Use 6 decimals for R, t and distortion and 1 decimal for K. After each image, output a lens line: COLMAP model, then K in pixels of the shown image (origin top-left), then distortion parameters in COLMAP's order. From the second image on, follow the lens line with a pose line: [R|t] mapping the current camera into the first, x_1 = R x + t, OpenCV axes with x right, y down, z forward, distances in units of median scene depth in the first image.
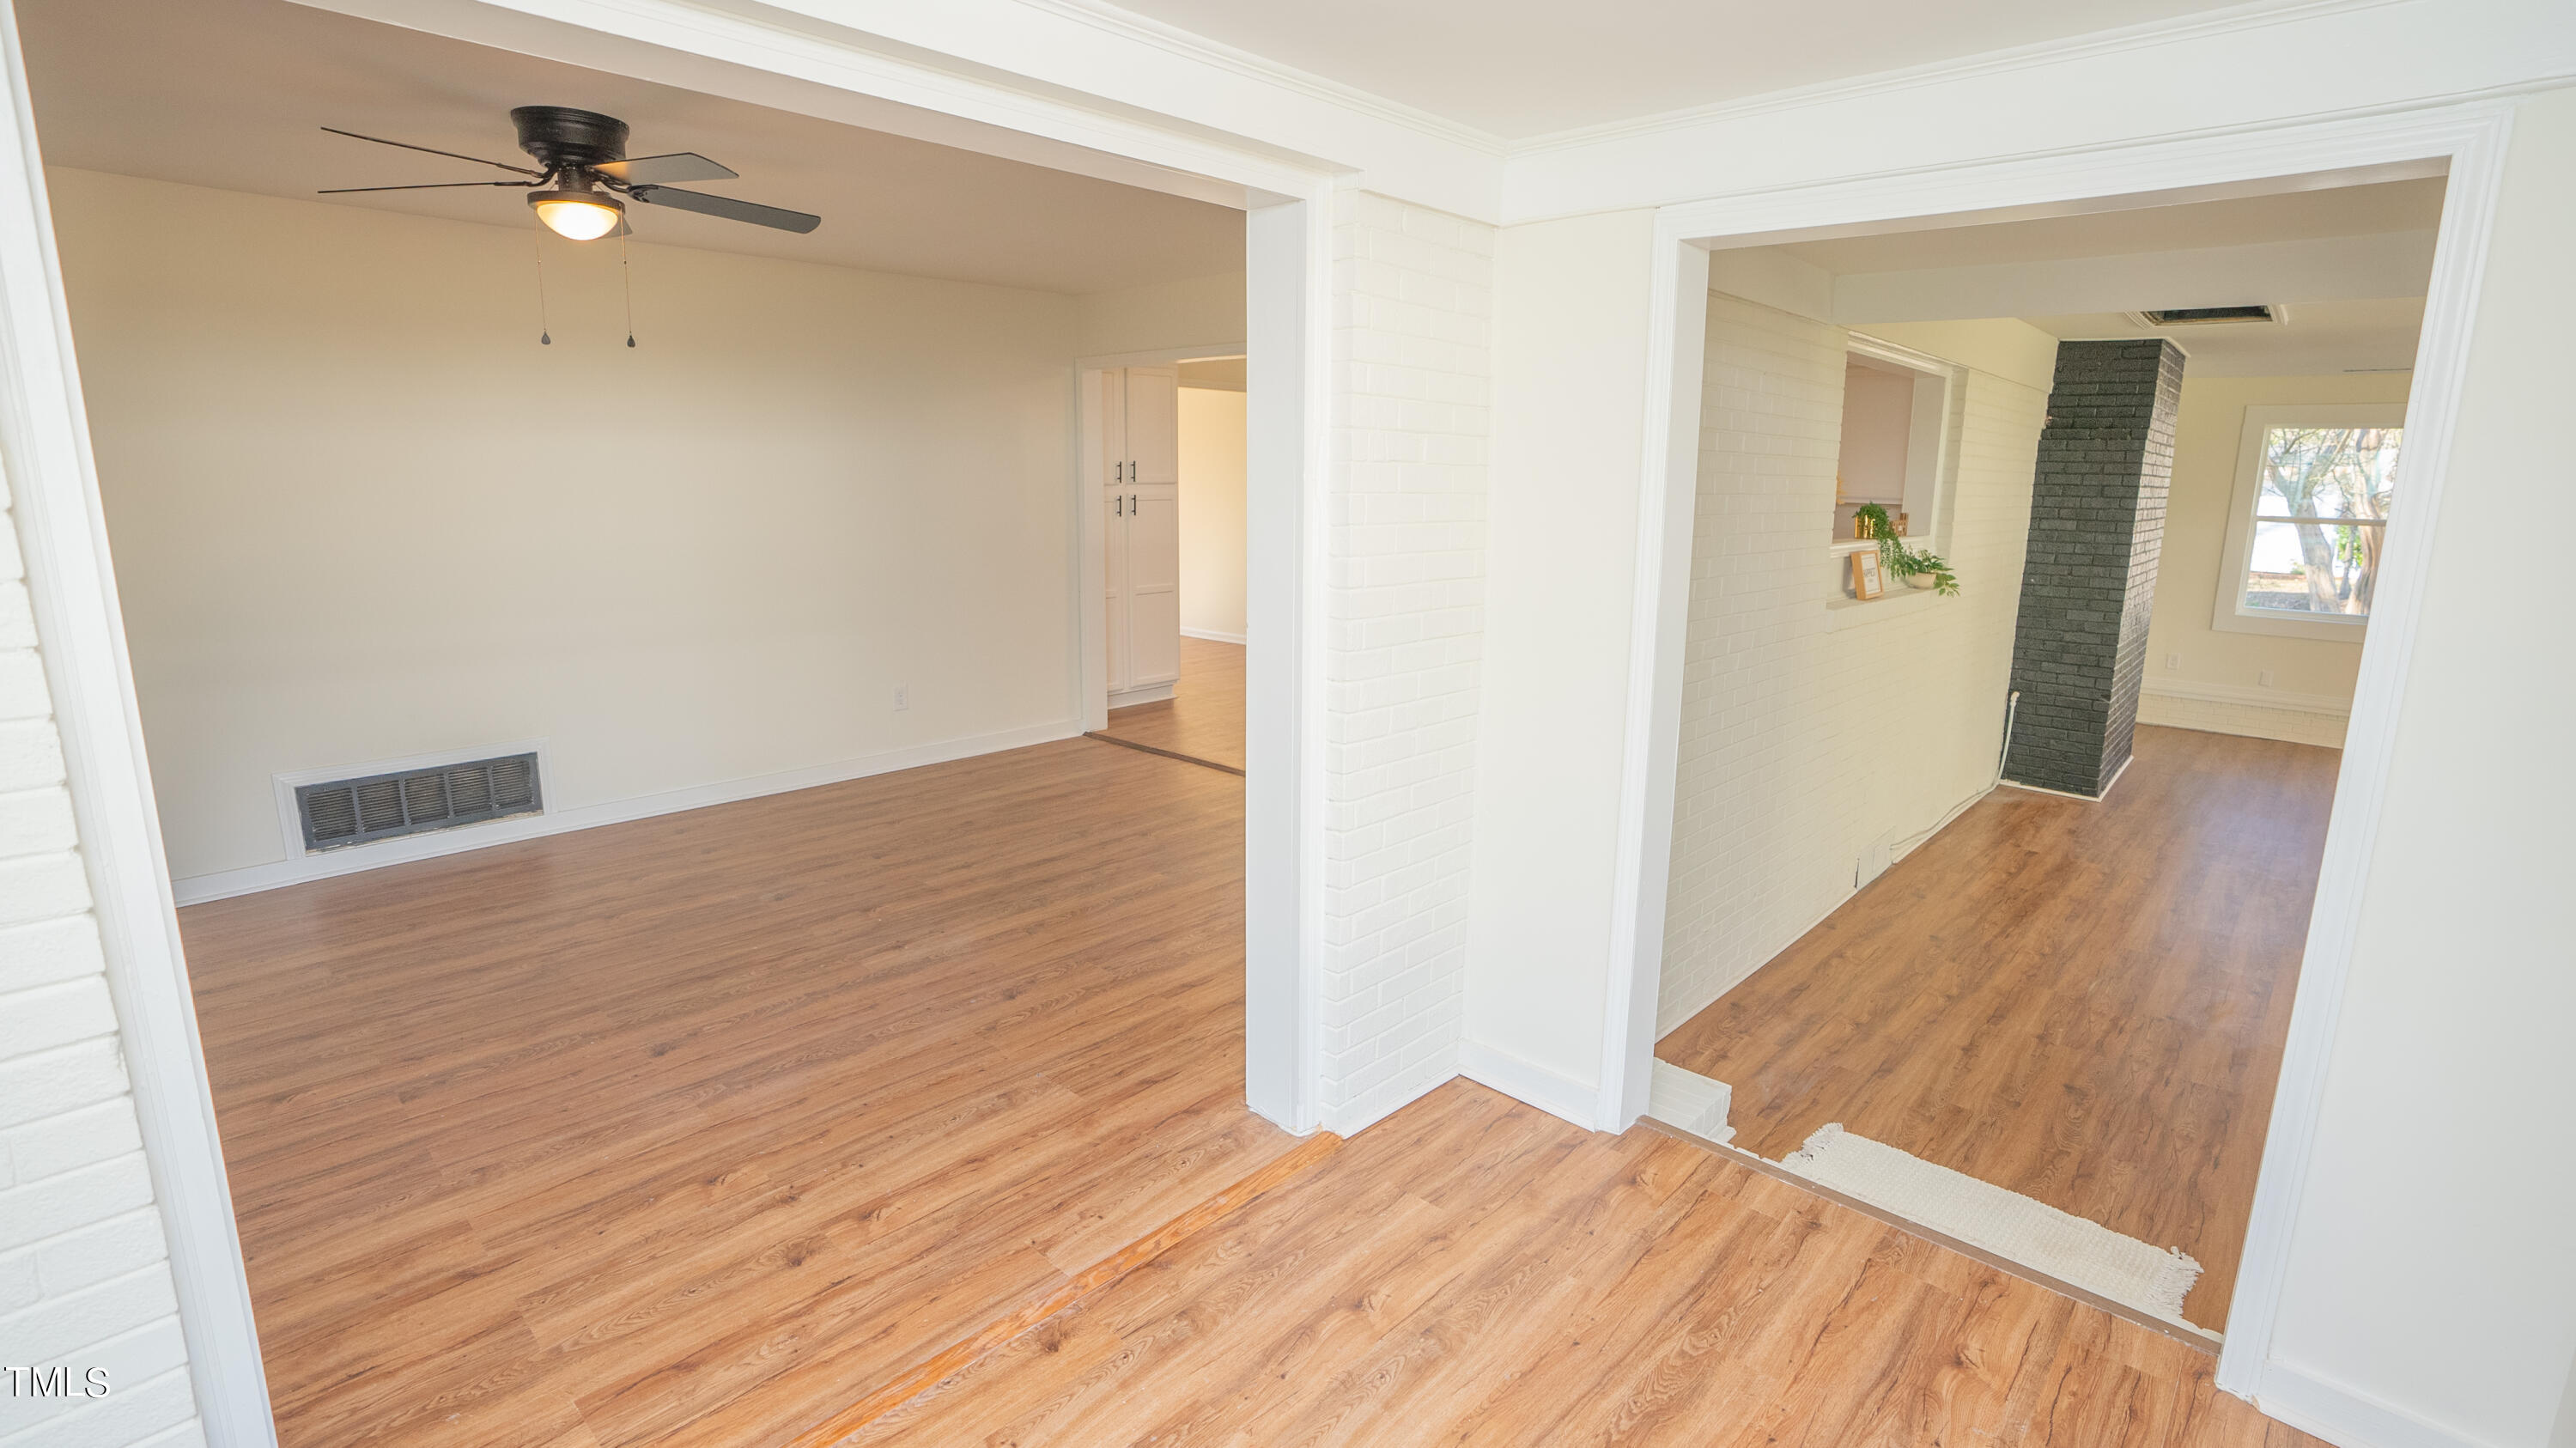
lens RADIAL K [[1196.6, 0, 1292.5], [0, 1196.6, 711.3], [0, 0, 1]] dist [-0.072138, 0.029740]
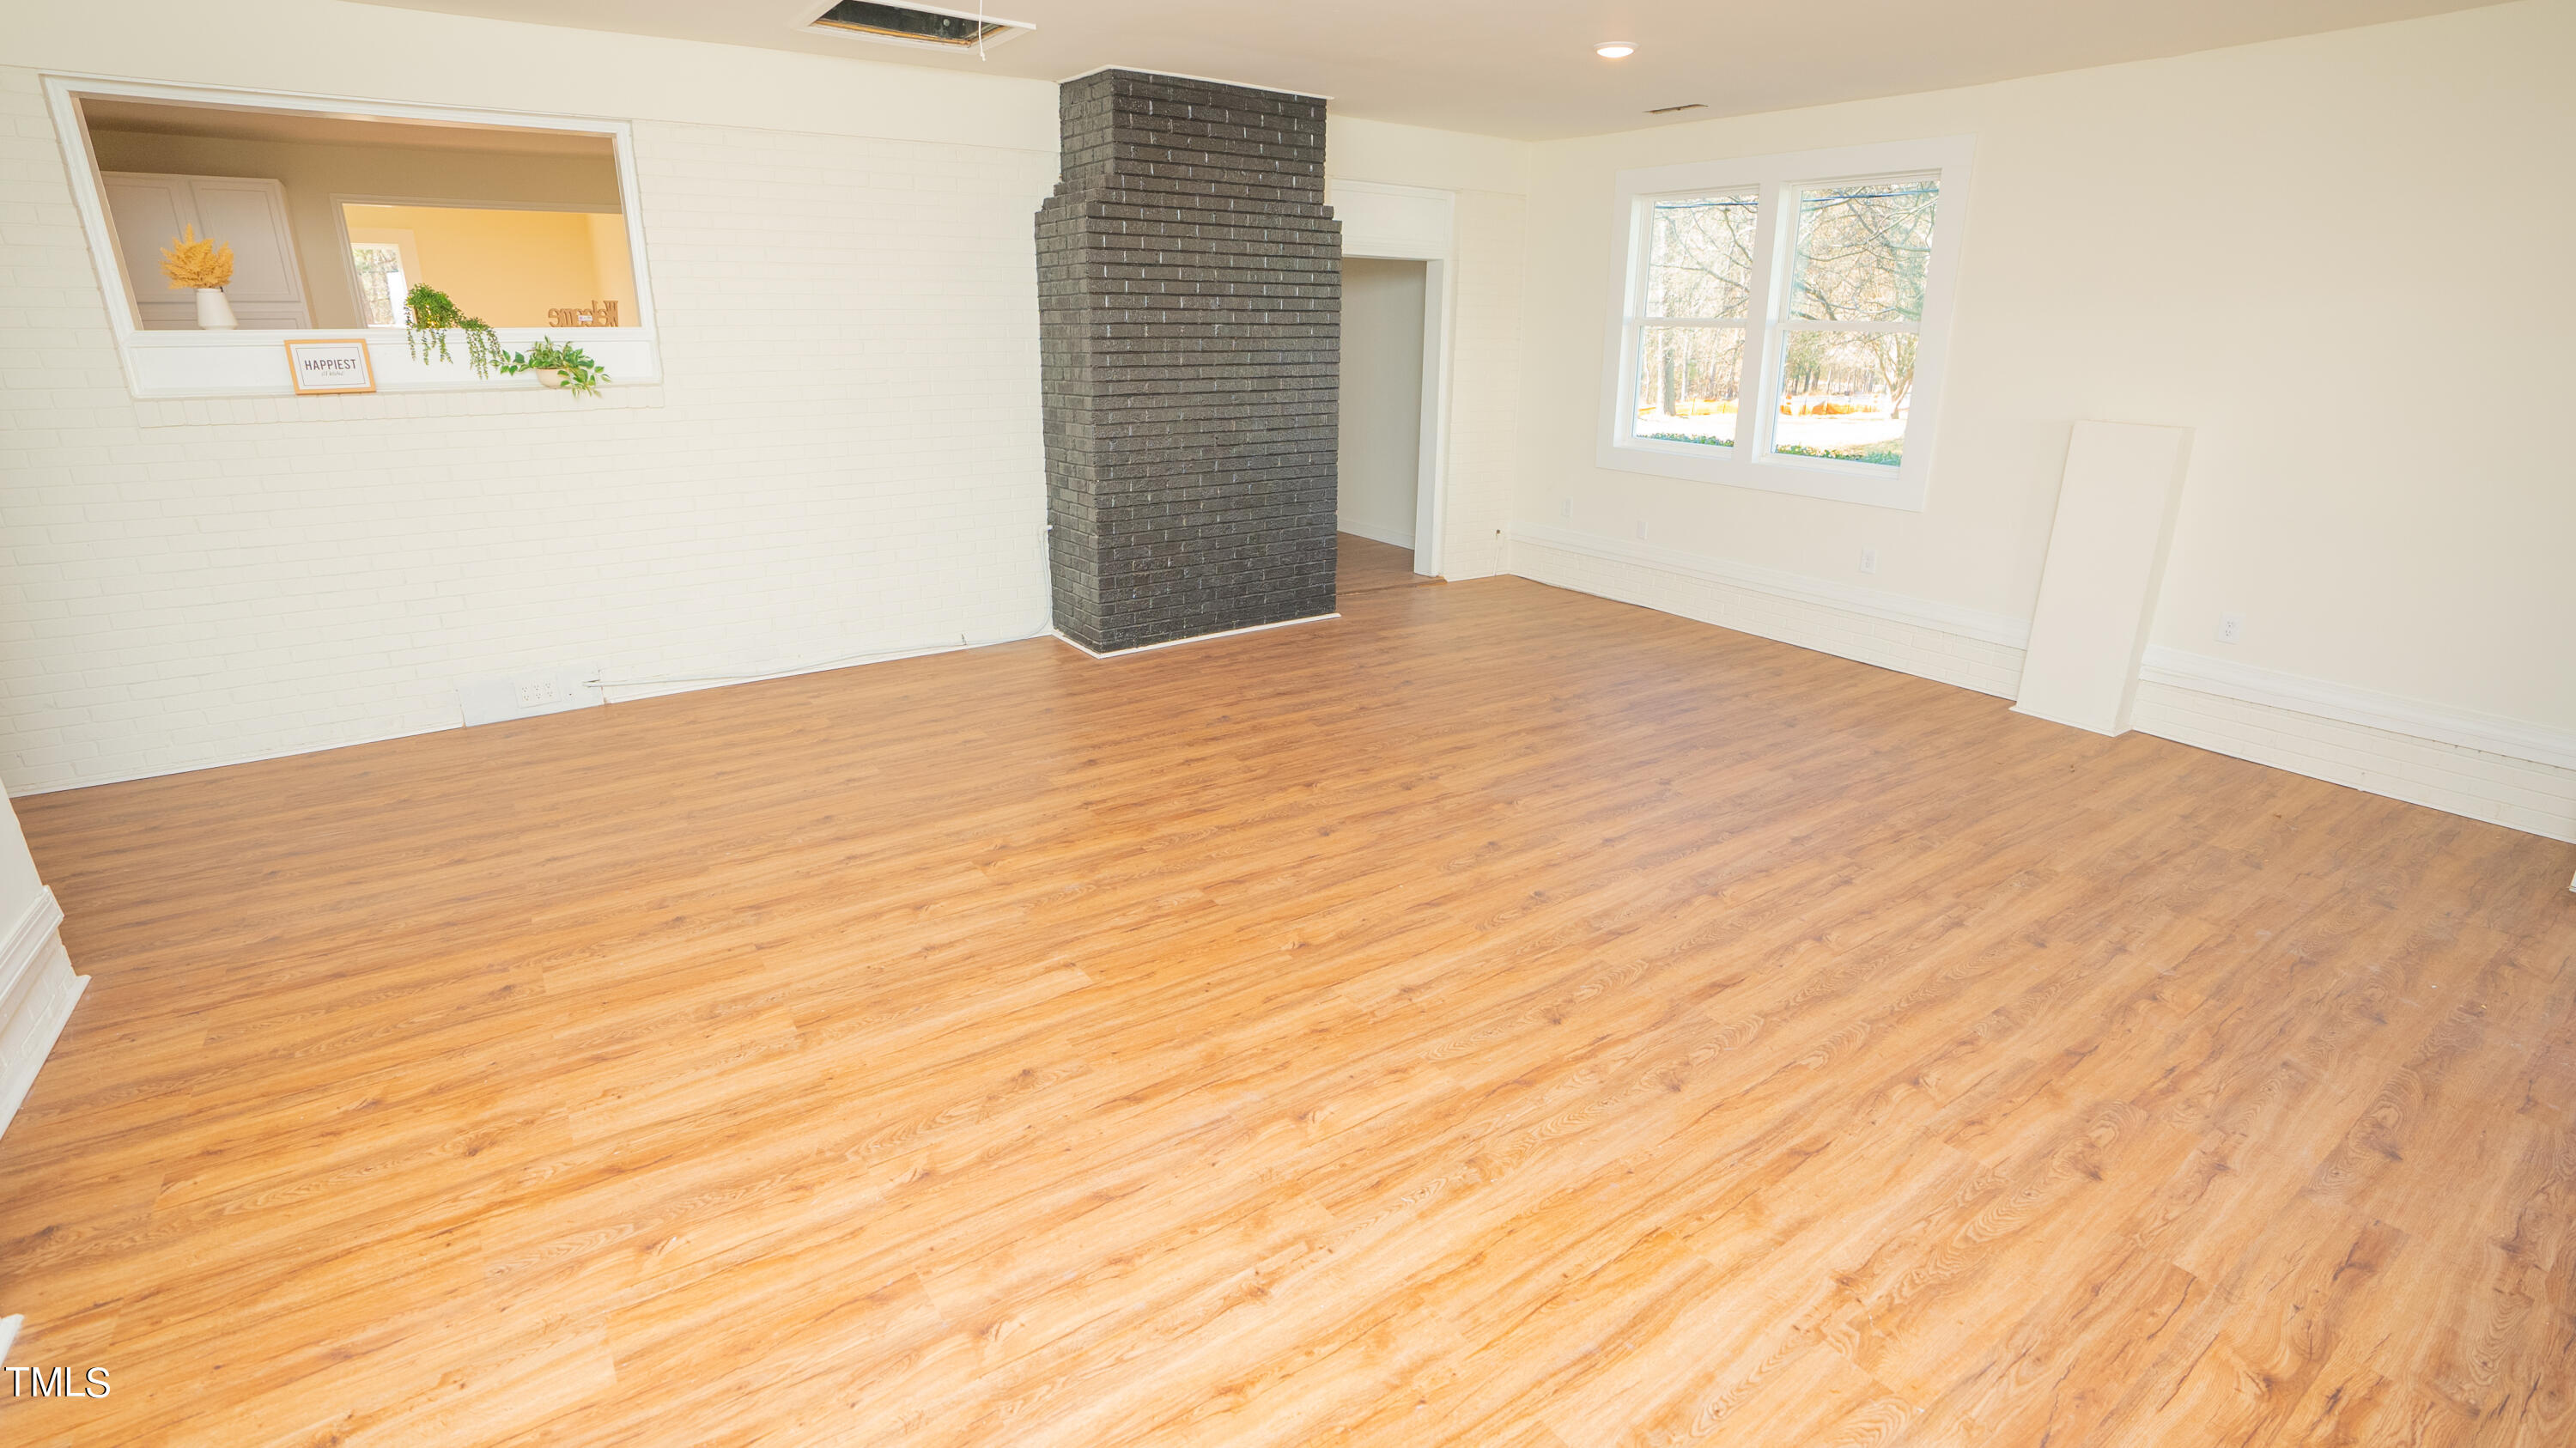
lens RADIAL K [[1196.6, 0, 1292.5], [0, 1196.6, 711.3], [0, 0, 1]] dist [-0.072138, 0.029740]
pose [[0.979398, 0.057381, -0.193616, 1.311609], [-0.034970, 0.992487, 0.117243, 0.013991], [0.198889, -0.108057, 0.974047, 0.259470]]
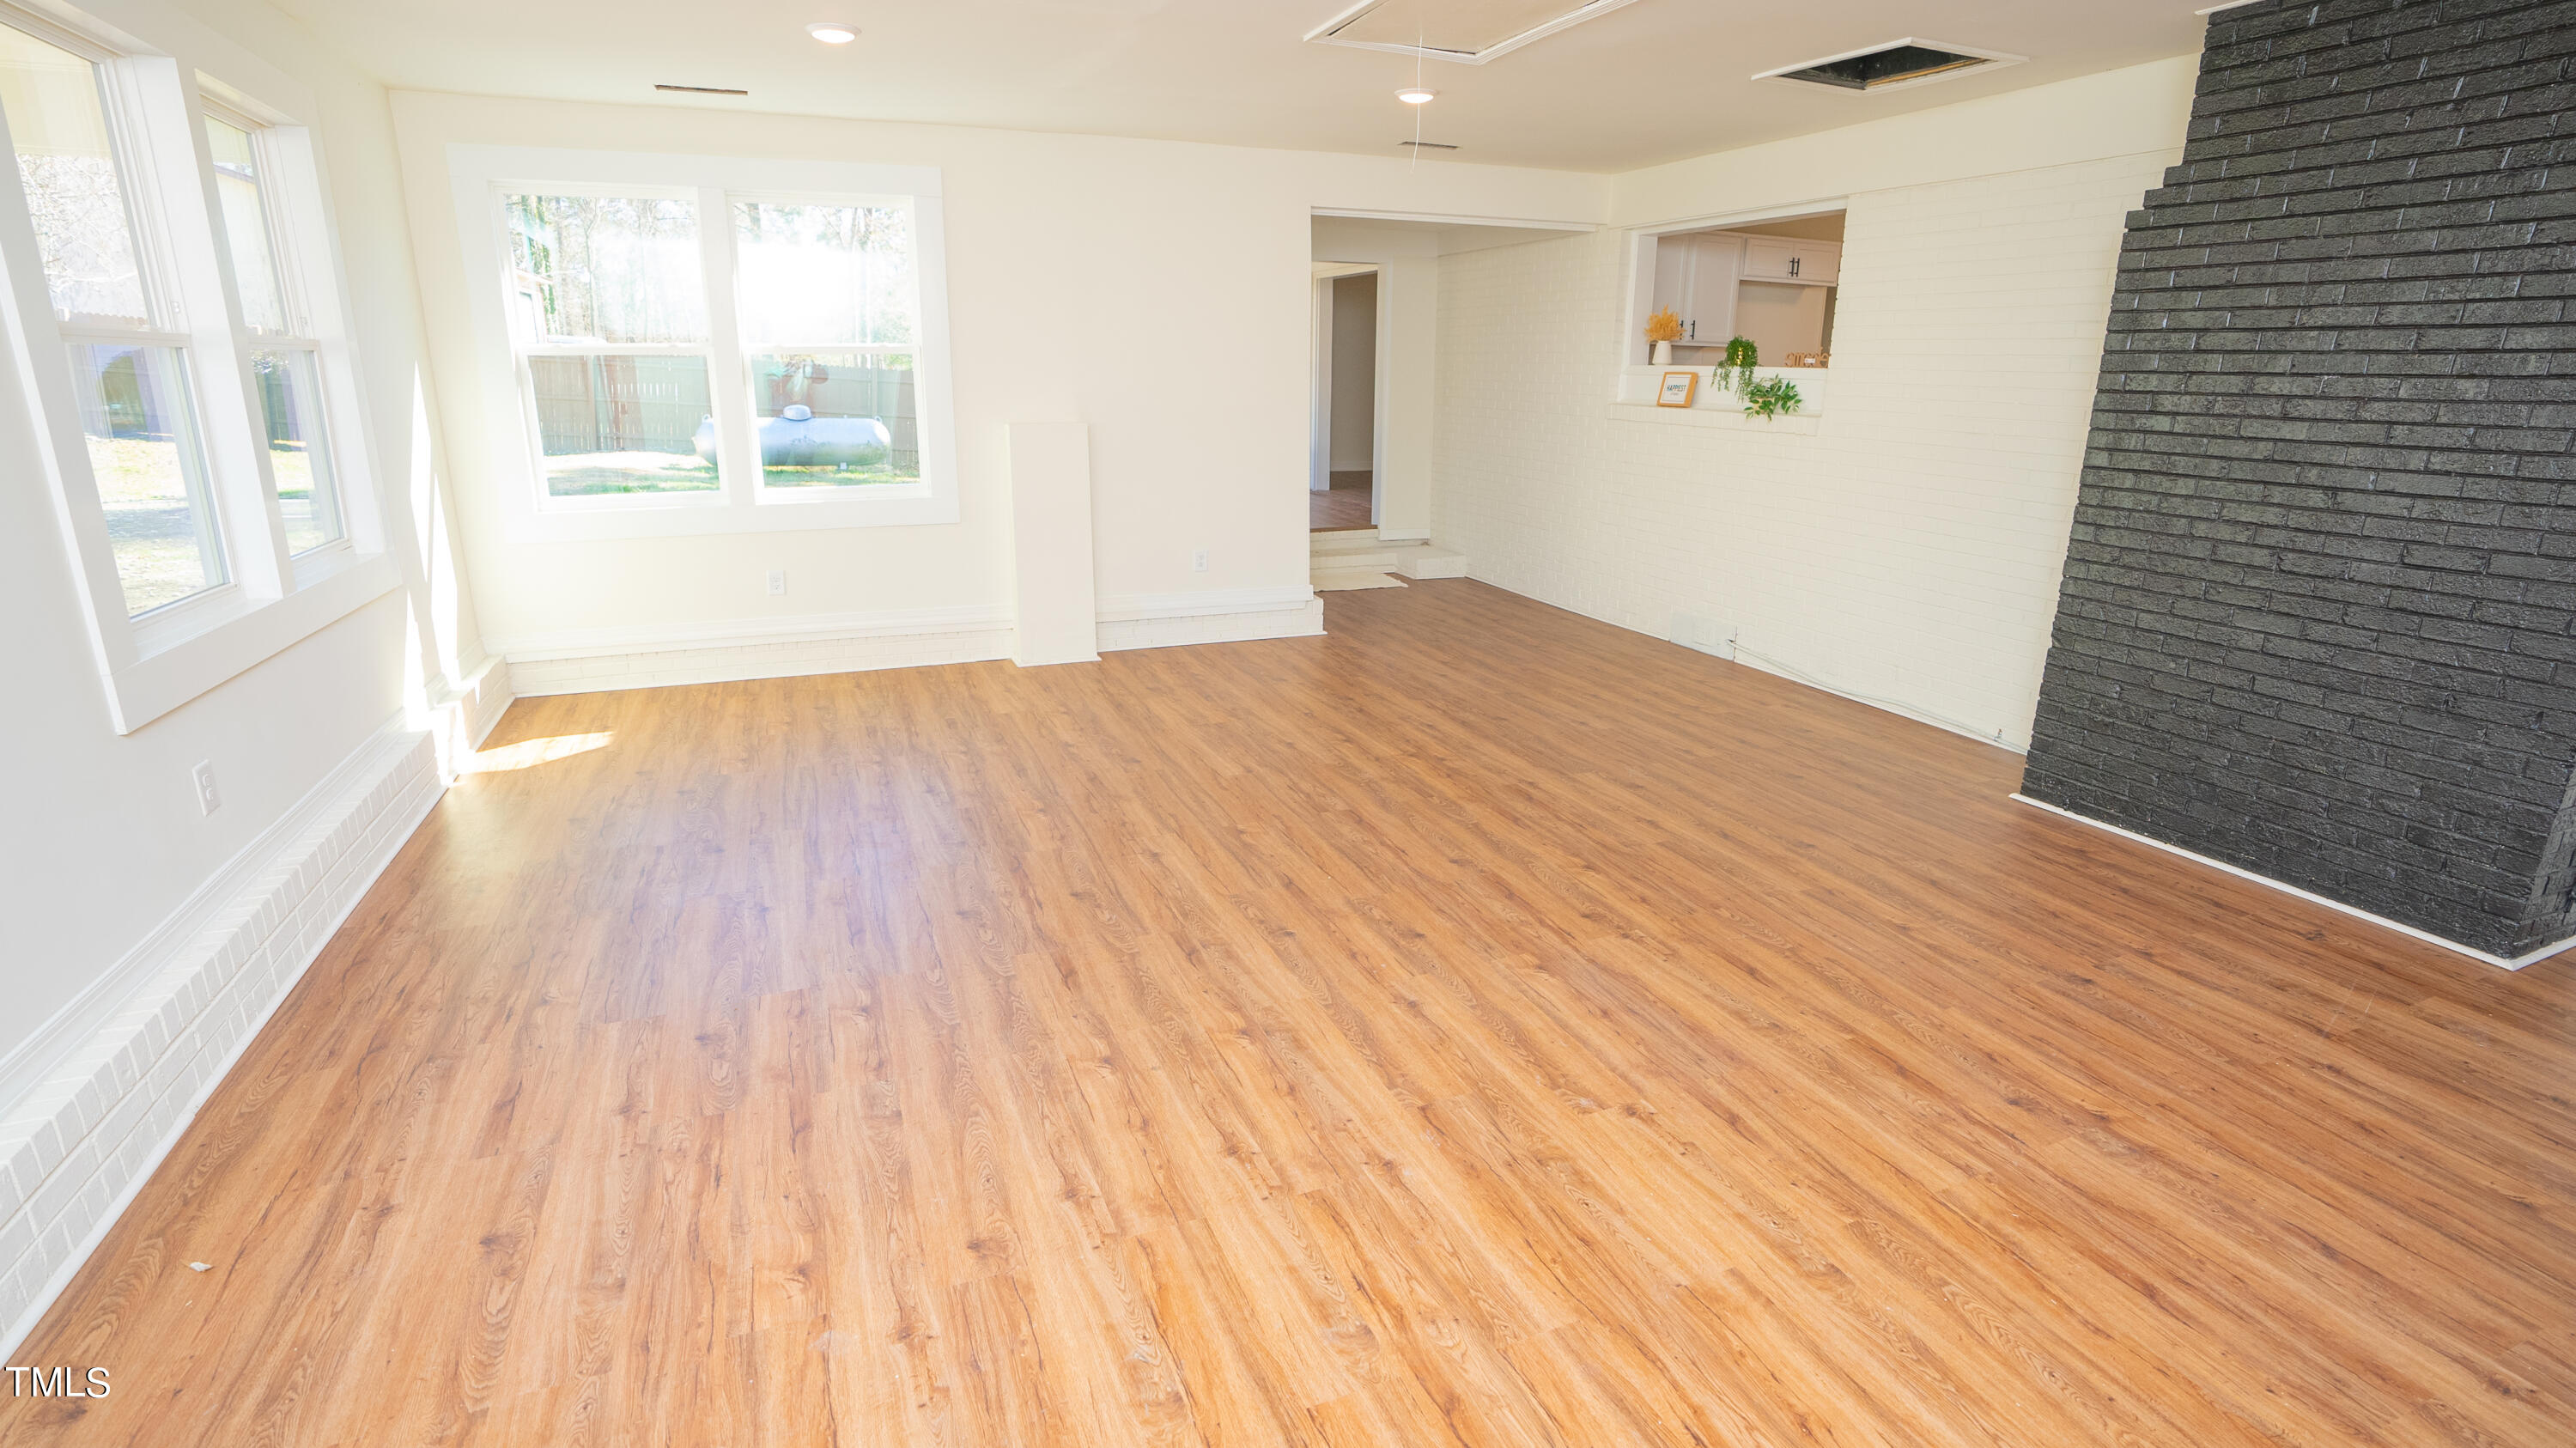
lens RADIAL K [[1196.6, 0, 1292.5], [0, 1196.6, 711.3], [0, 0, 1]] dist [-0.072138, 0.029740]
pose [[-0.410693, 0.237316, -0.880348, 1.868530], [-0.193946, 0.920699, 0.338671, -0.142781], [0.890908, 0.309830, -0.332098, 1.114108]]
